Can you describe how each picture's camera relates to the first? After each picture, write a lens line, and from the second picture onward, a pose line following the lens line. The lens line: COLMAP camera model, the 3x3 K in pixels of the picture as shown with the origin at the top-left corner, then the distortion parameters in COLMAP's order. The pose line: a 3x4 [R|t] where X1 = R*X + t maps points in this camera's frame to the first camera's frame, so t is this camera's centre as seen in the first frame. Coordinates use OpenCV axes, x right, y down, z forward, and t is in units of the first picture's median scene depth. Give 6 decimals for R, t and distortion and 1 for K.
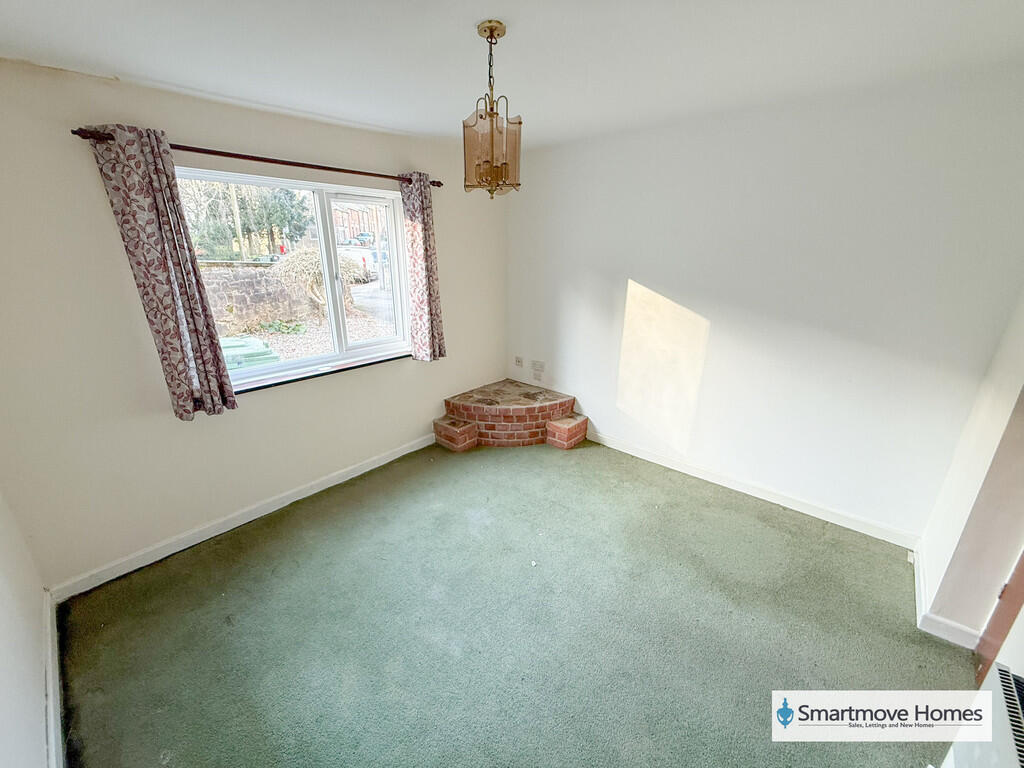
lens RADIAL K [[406.2, 0, 513.9], [0, 406.2, 383.8], [0, 0, 1]] dist [-0.002962, -0.000010]
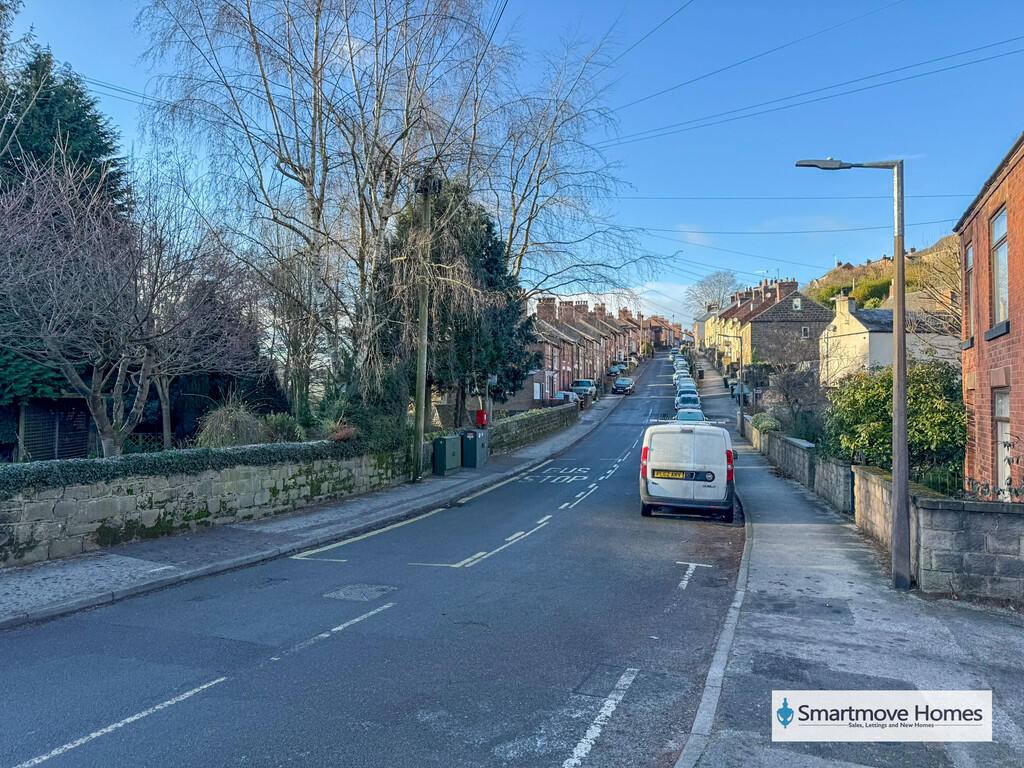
lens RADIAL K [[707.3, 0, 510.0], [0, 707.3, 381.6], [0, 0, 1]] dist [0.005436, 0.001365]
pose [[0.932723, -0.002949, -0.360581, -0.226537], [-0.120287, 0.940146, -0.318837, -0.104329], [0.339939, 0.340760, 0.876541, 0.253273]]
